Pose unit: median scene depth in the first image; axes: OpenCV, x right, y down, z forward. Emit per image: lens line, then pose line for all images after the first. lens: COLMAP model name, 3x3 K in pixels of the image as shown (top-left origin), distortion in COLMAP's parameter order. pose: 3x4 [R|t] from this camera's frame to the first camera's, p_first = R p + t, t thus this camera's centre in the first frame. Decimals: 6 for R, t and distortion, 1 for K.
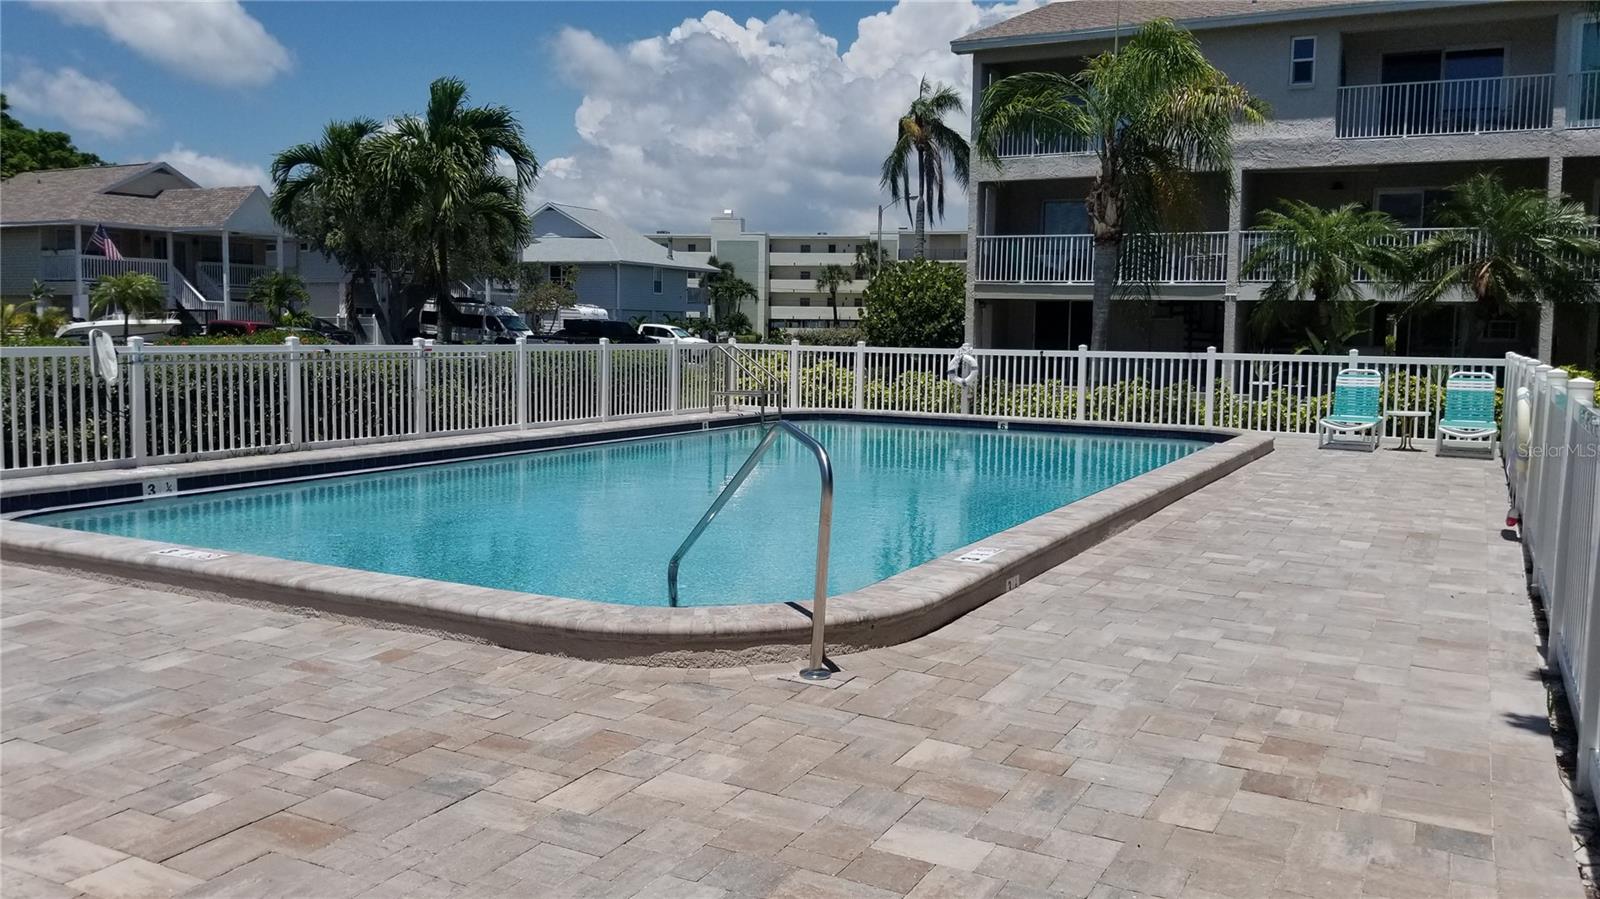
lens RADIAL K [[1297.6, 0, 743.1], [0, 1297.6, 448.8], [0, 0, 1]] dist [0.054796, -0.077507]
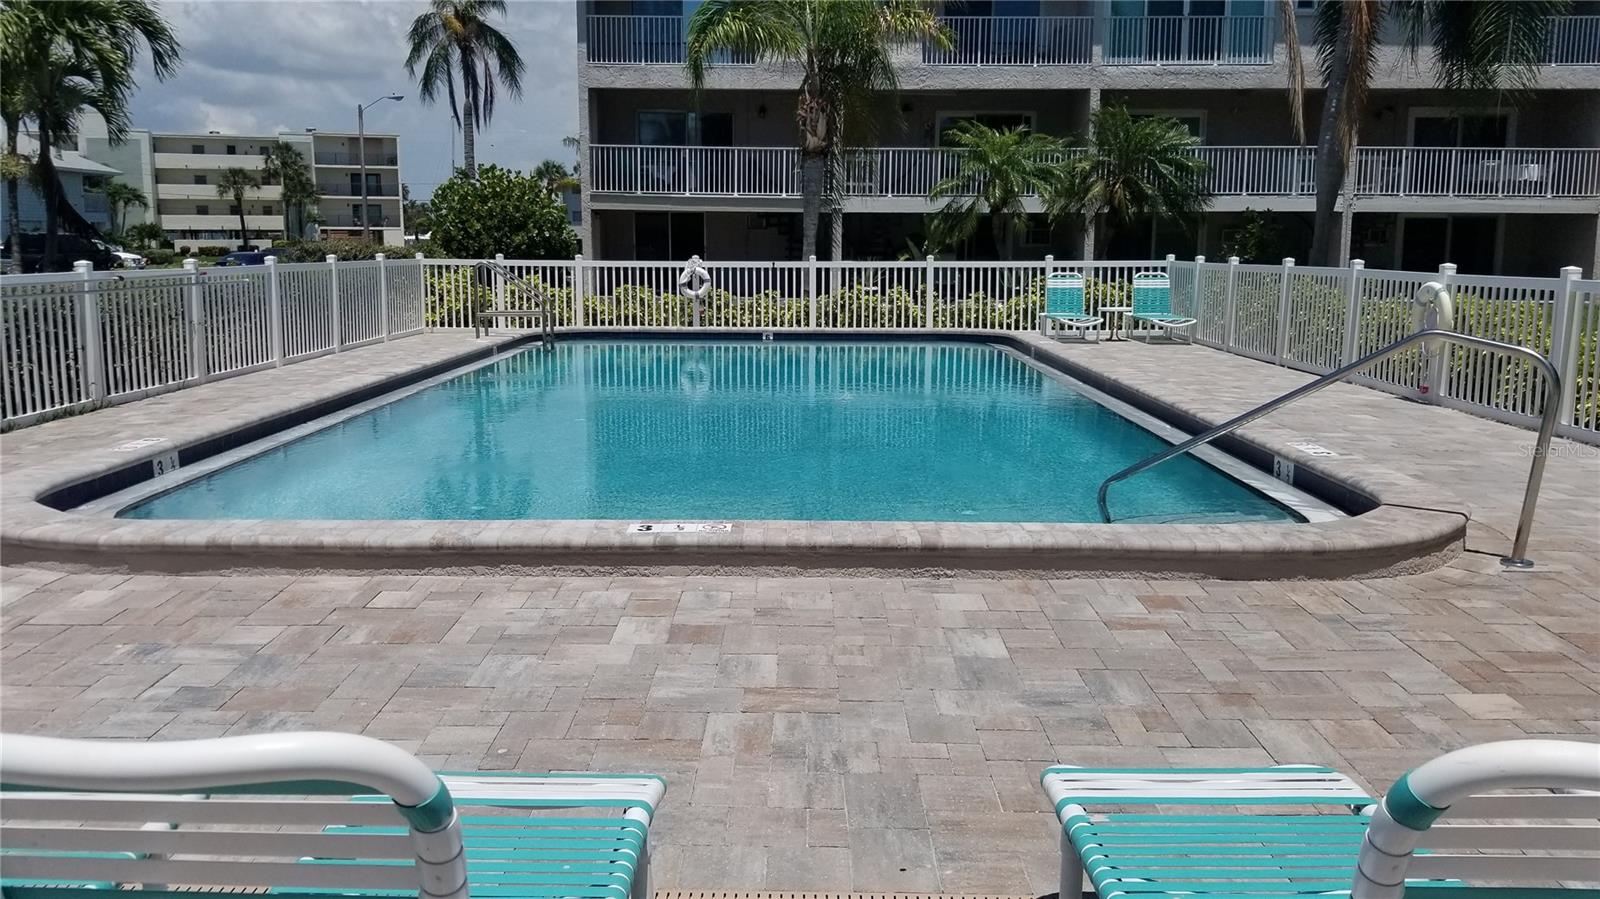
lens RADIAL K [[1297.6, 0, 791.7], [0, 1297.6, 456.2], [0, 0, 1]] dist [0.054796, -0.077507]
pose [[0.882613, -0.088649, 0.461666, -0.225927], [0.054297, 0.994710, 0.087198, -0.010451], [-0.466954, -0.051895, 0.882758, 0.072723]]
